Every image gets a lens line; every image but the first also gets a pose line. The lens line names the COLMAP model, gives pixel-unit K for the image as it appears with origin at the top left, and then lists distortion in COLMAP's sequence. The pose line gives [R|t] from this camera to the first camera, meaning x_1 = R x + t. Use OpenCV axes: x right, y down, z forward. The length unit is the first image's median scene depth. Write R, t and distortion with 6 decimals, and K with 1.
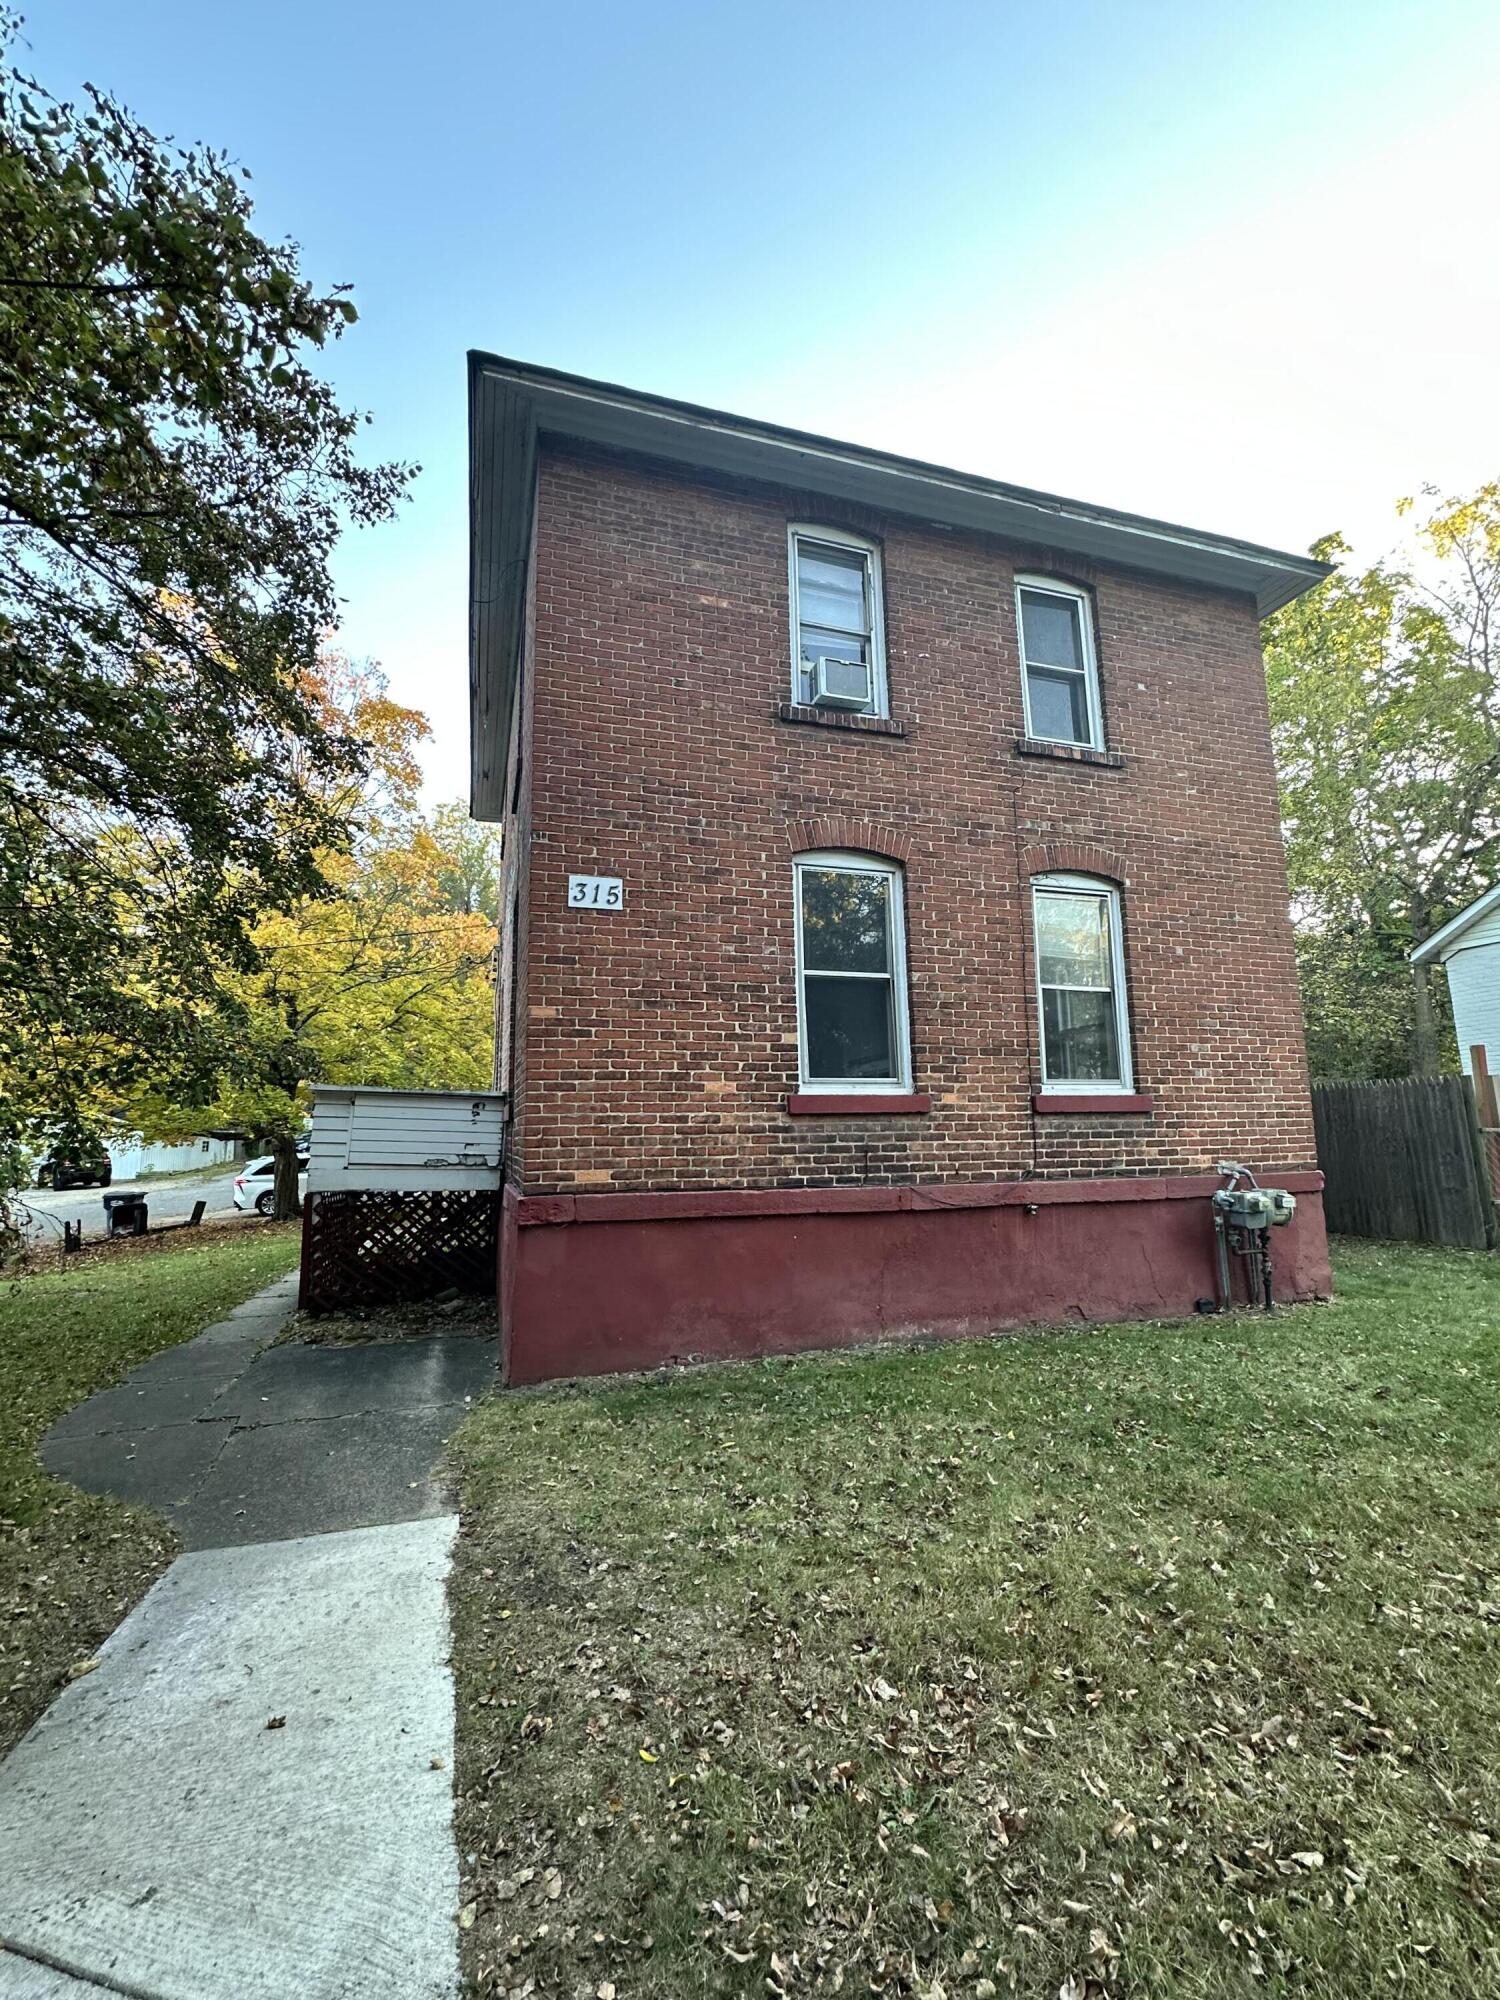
lens RADIAL K [[874.8, 0, 748.5], [0, 874.8, 1000.3], [0, 0, 1]] dist [-0.000071, 0.000001]
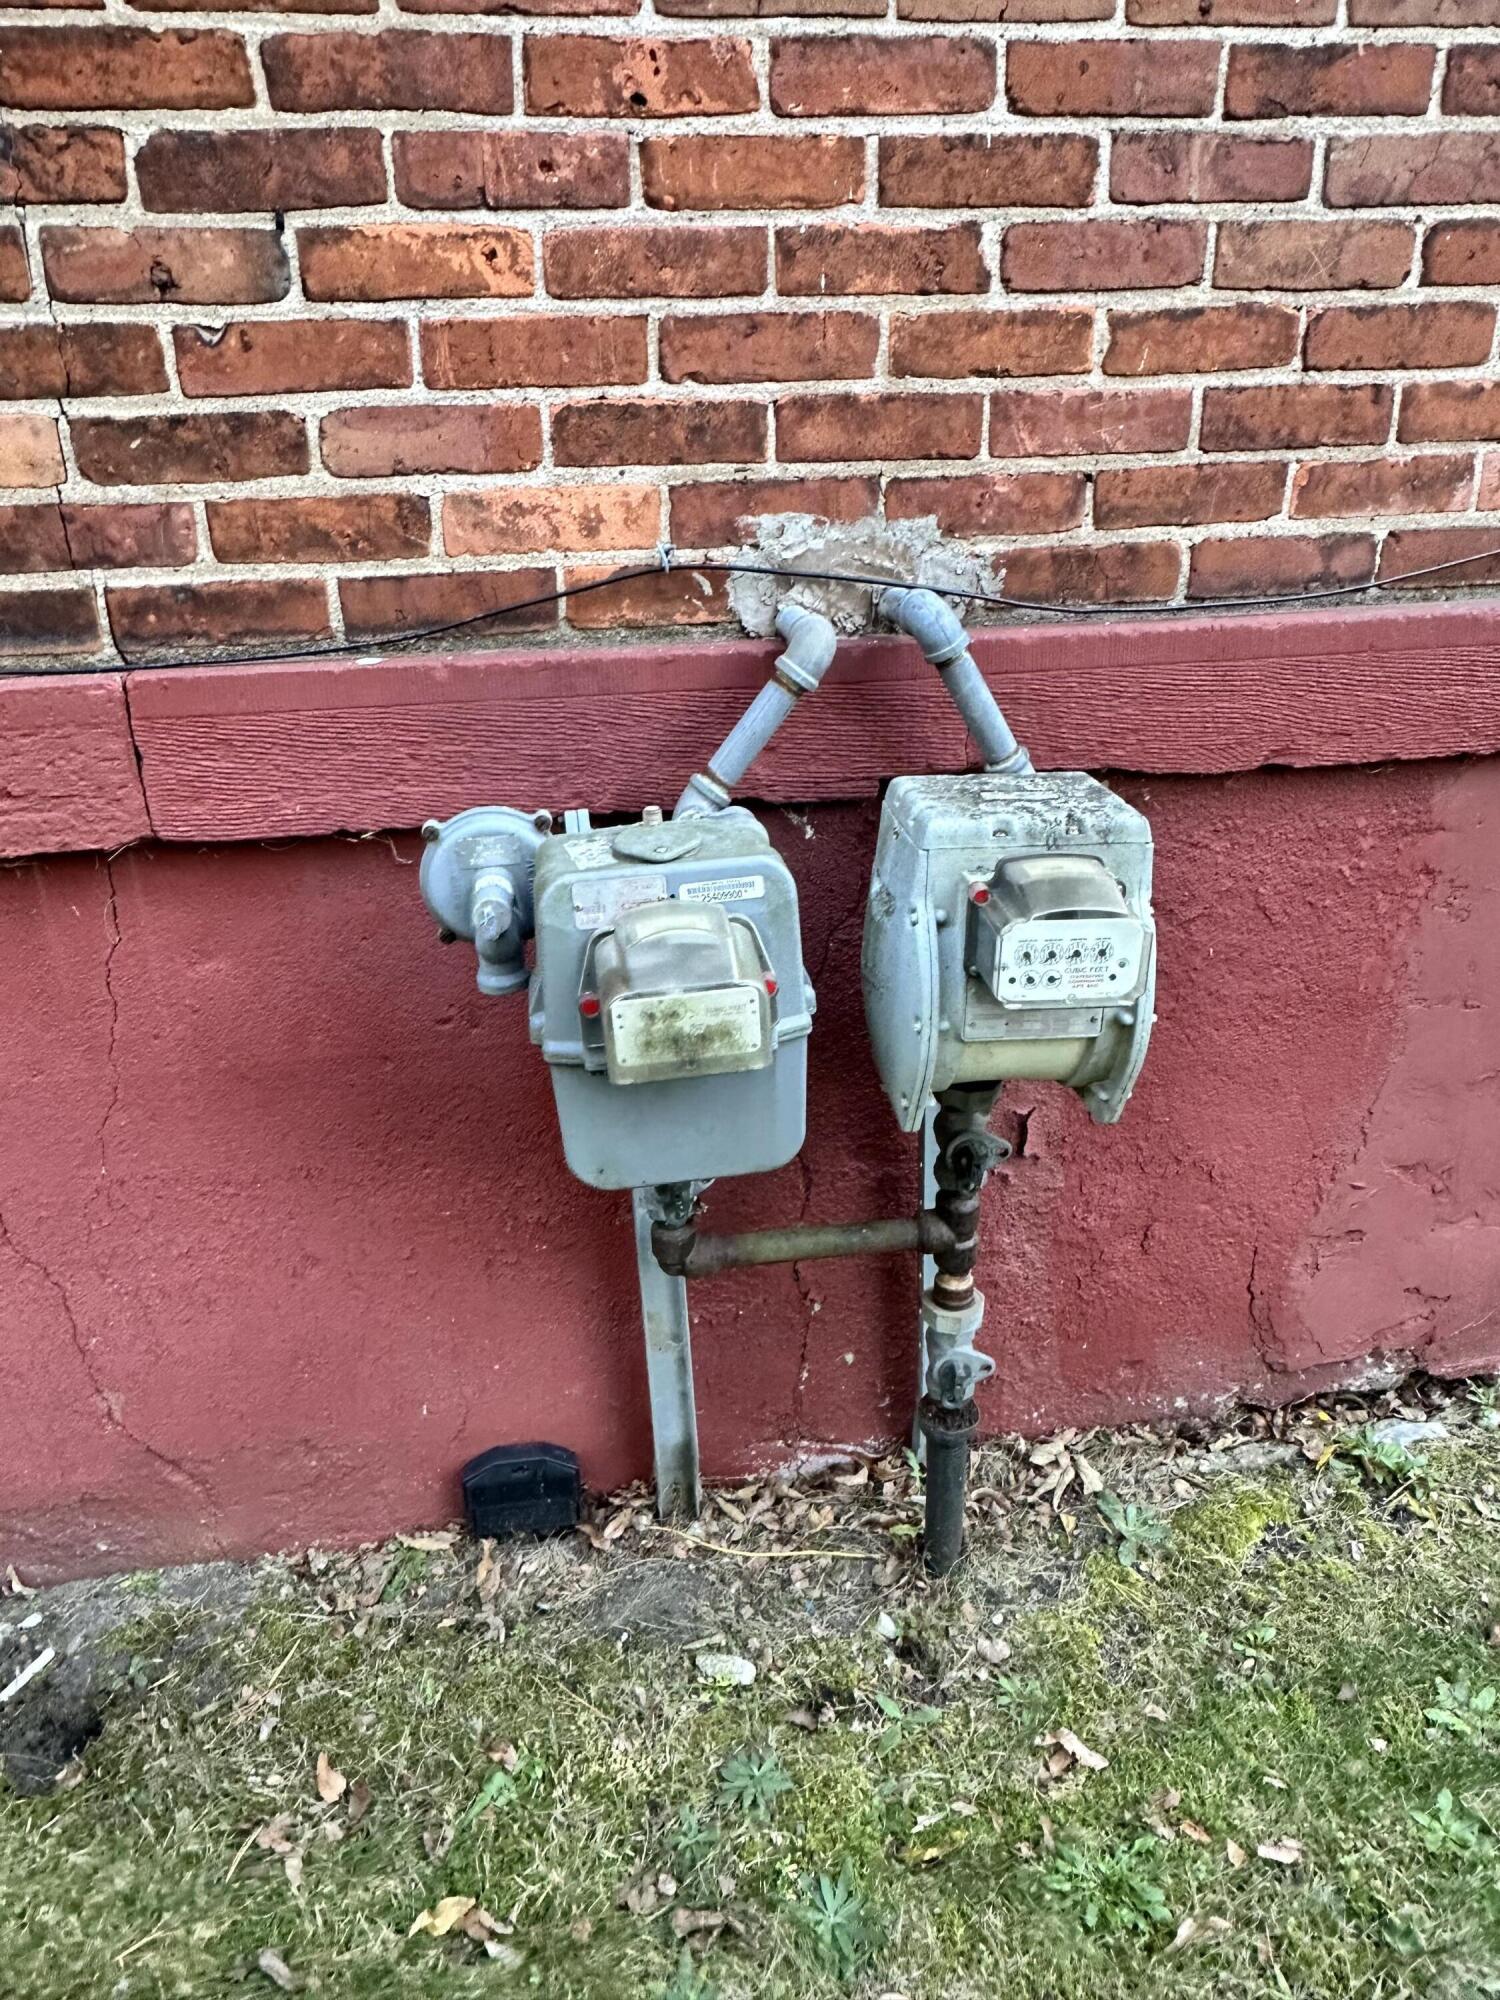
lens RADIAL K [[1333.7, 0, 751.0], [0, 1333.7, 1001.8], [0, 0, 1]] dist [-0.003994, -0.000474]
pose [[0.987145, 0.038496, -0.155123, 0.570938], [0.043245, 0.870028, 0.491102, 0.152462], [0.153867, -0.491497, 0.857179, 0.814692]]
